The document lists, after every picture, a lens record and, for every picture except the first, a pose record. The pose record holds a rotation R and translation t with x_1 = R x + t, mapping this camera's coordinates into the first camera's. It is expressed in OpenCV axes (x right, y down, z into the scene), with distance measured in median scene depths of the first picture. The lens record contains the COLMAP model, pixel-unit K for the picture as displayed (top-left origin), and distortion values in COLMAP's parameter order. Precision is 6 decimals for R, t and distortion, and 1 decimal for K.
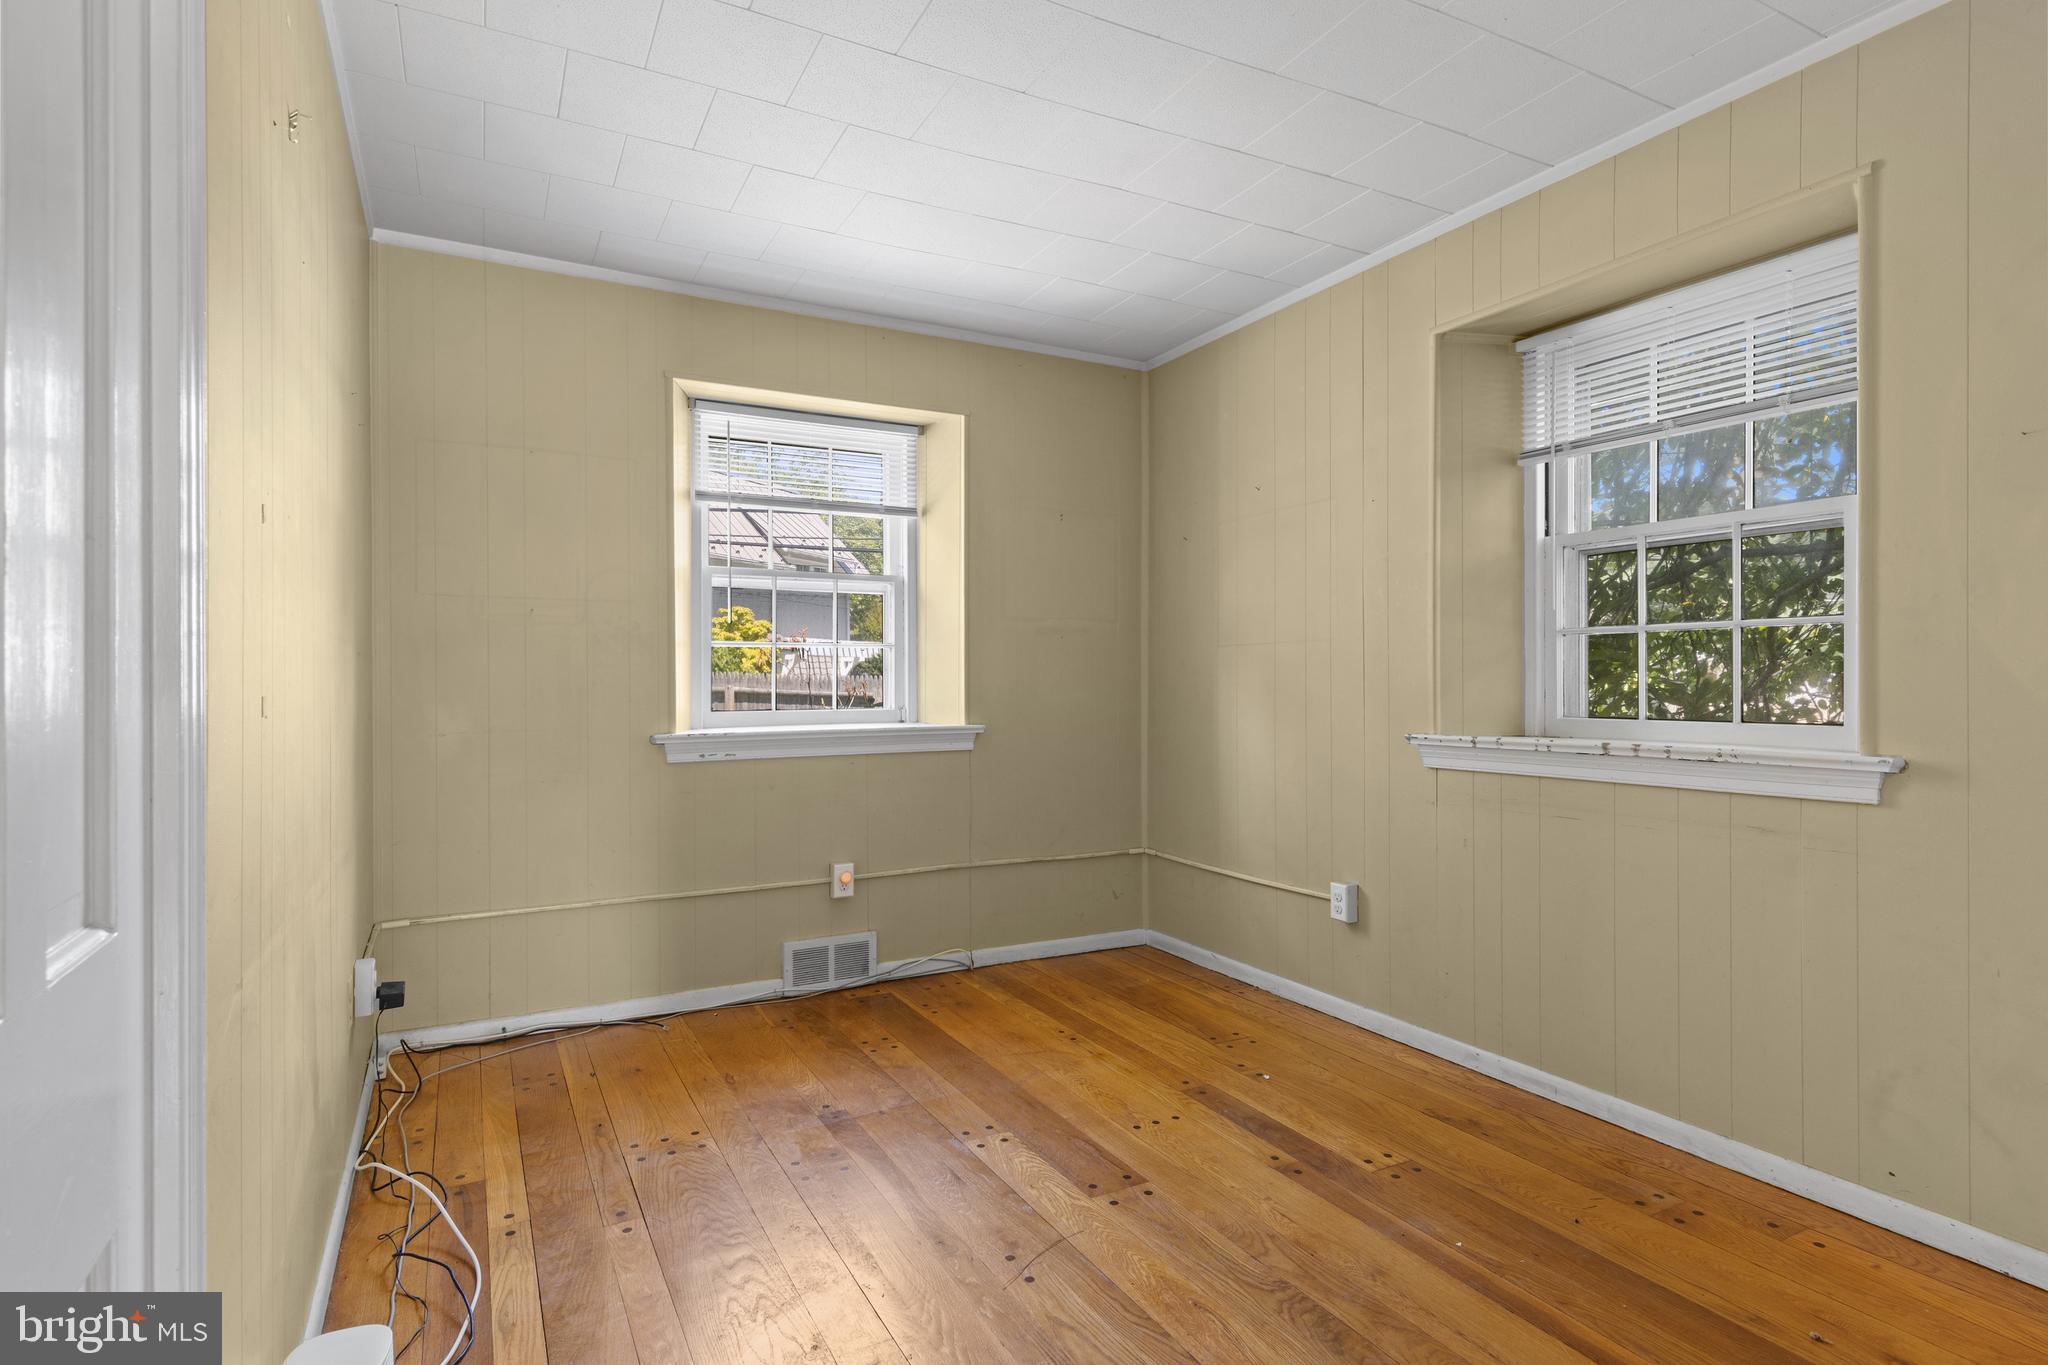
lens RADIAL K [[1040.3, 0, 1028.4], [0, 1040.3, 685.2], [0, 0, 1]] dist [0.004737, 0.000004]
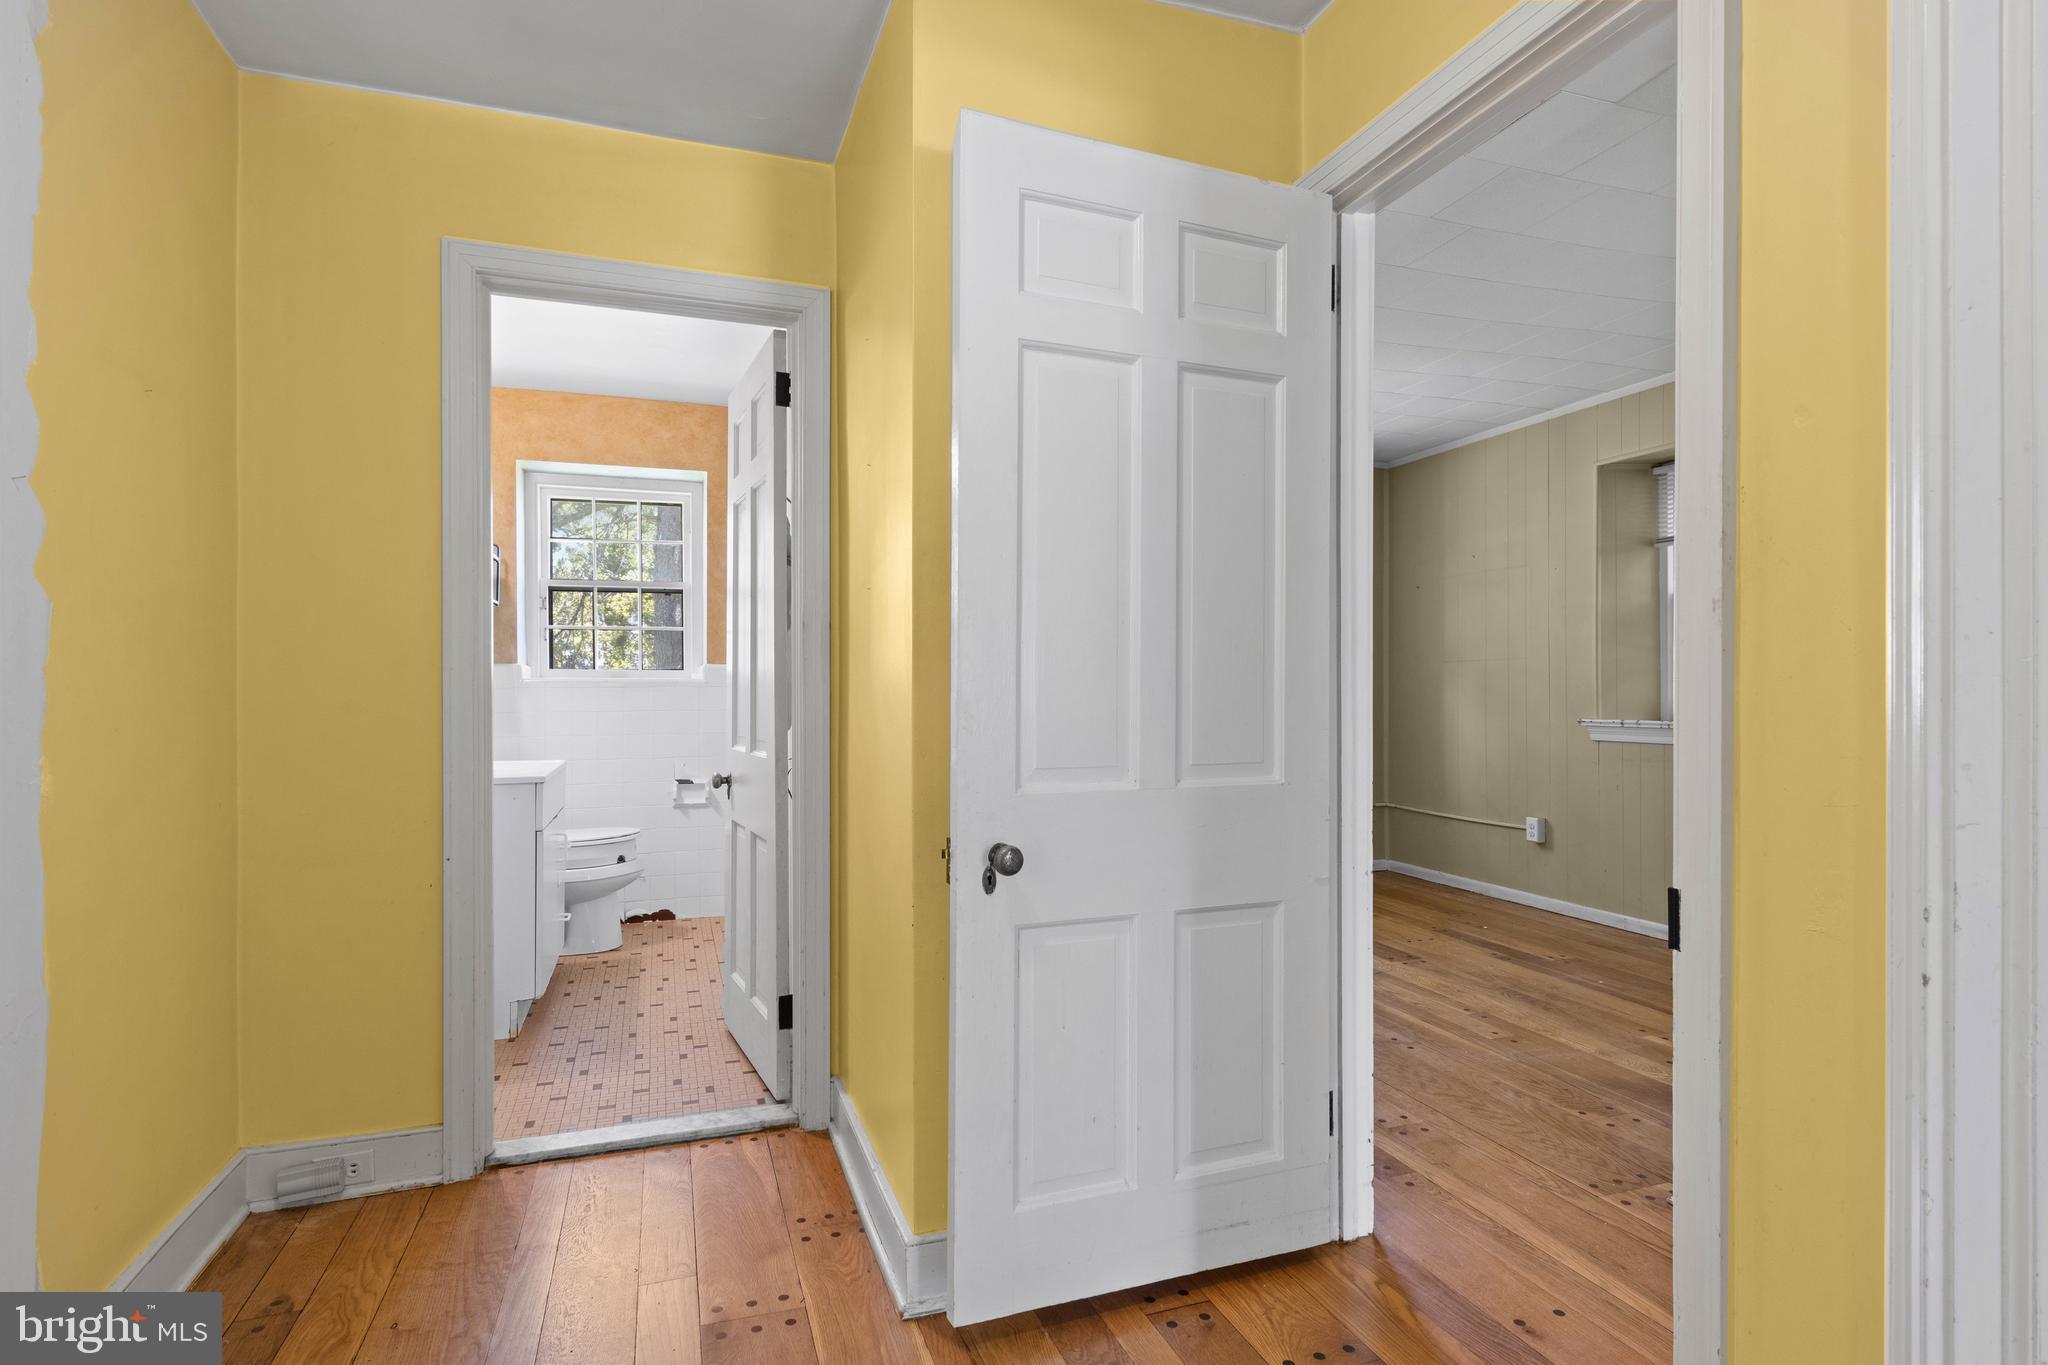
lens RADIAL K [[1040.3, 0, 1028.4], [0, 1040.3, 685.2], [0, 0, 1]] dist [0.004737, 0.000004]
pose [[0.987467, 0.001007, -0.157821, -0.225808], [-0.001797, 0.999987, -0.004865, 0.005488], [0.157814, 0.005088, 0.987456, -0.741473]]
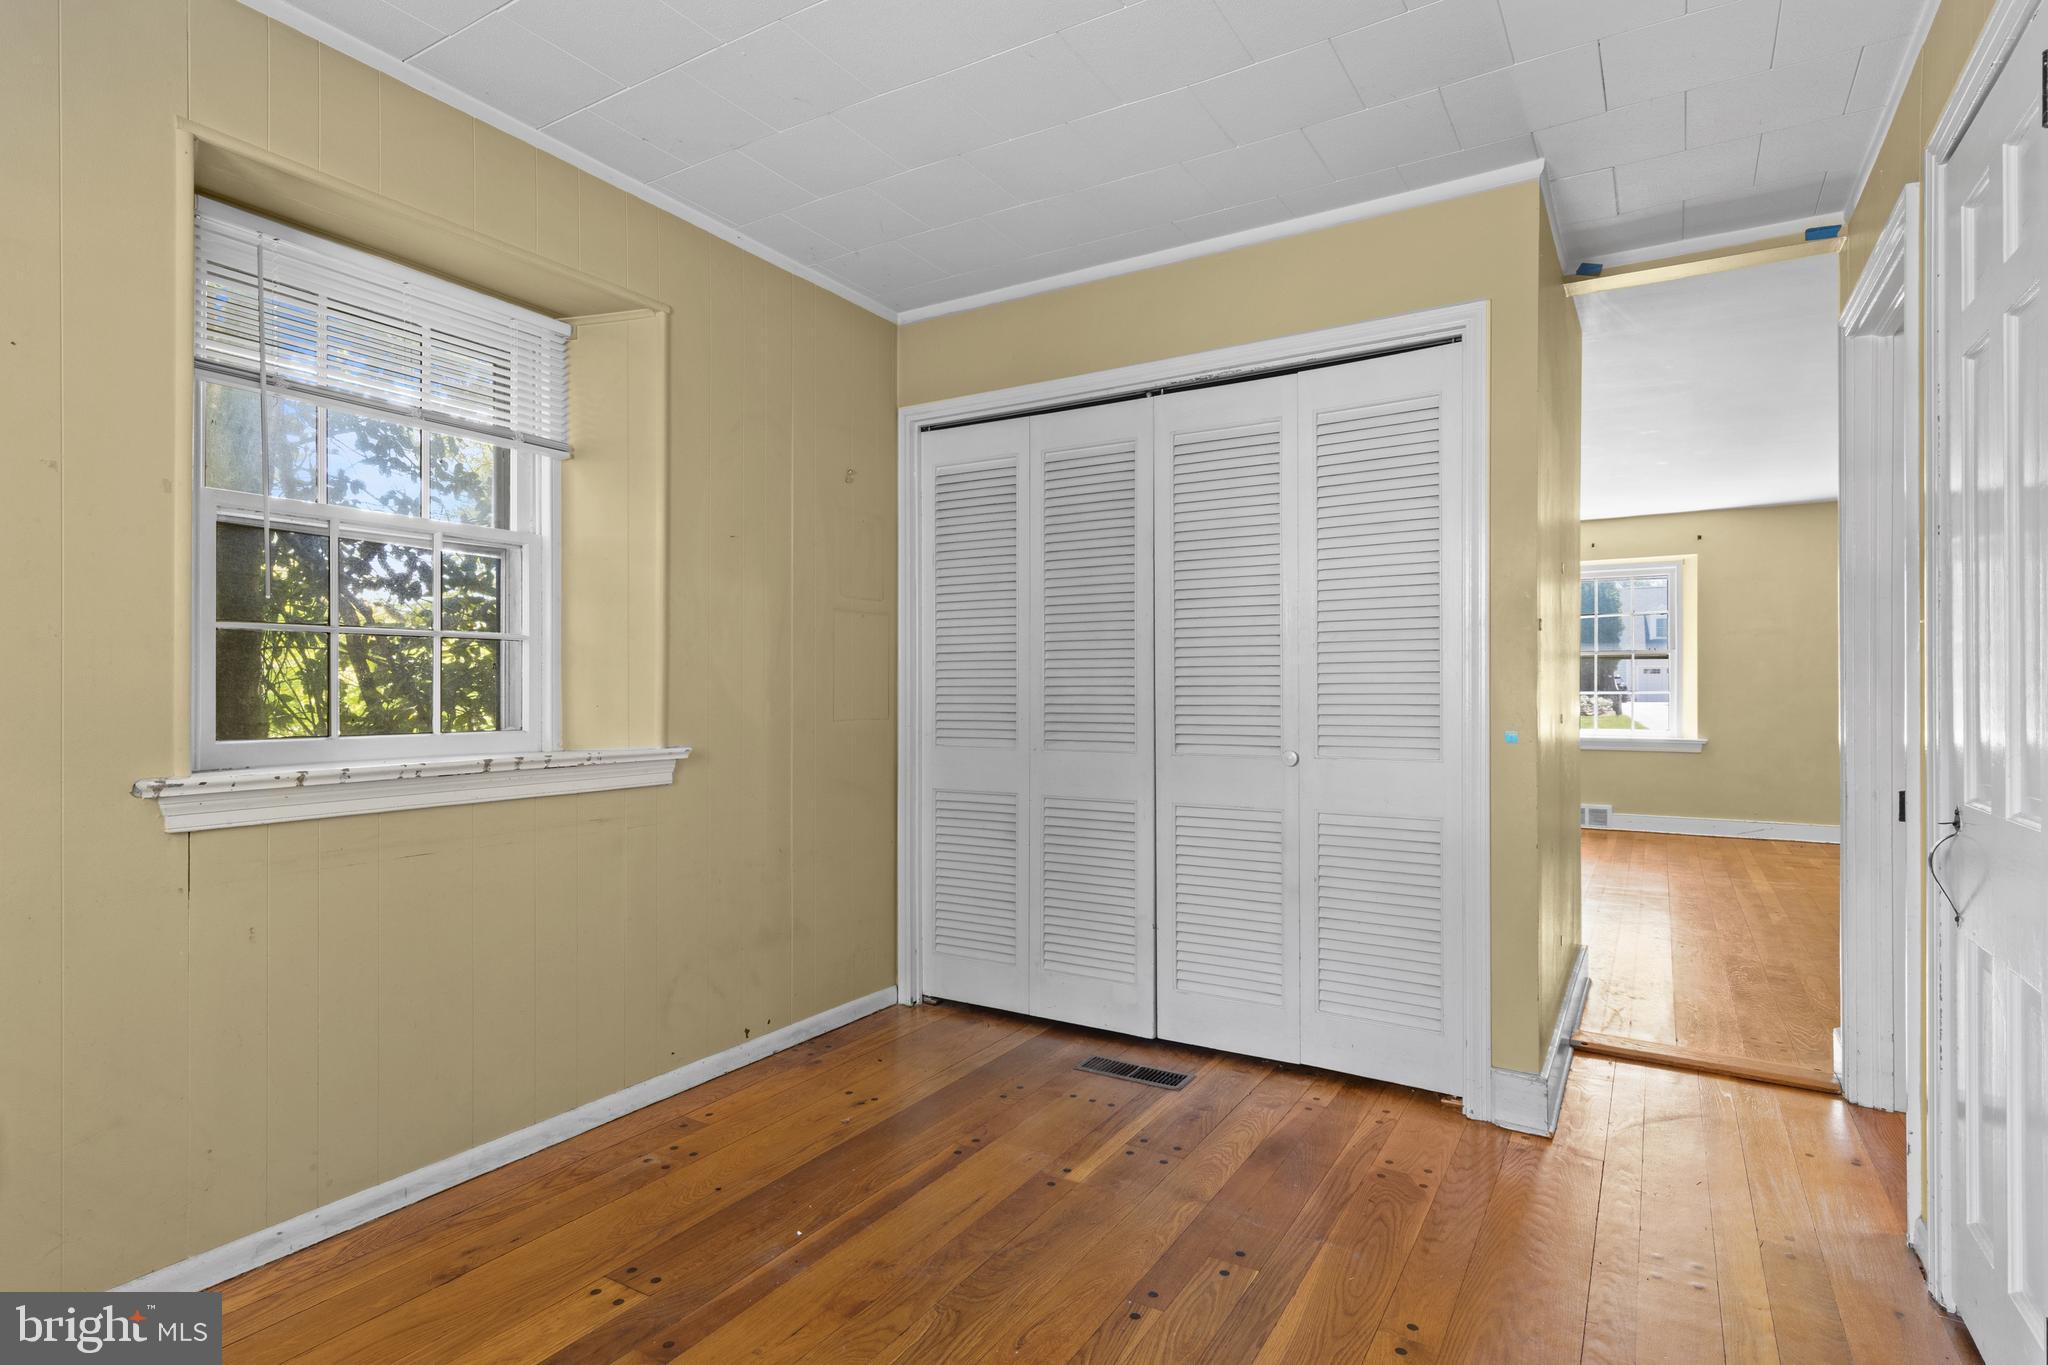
lens RADIAL K [[1044.9, 0, 1024.0], [0, 1044.9, 682.5], [0, 0, 1]] dist [0.011247, -0.001021]
pose [[-0.510457, 0.009809, 0.859848, -0.433126], [0.001218, 0.999942, -0.010684, -0.001526], [-0.859903, -0.004407, -0.510439, 0.958626]]
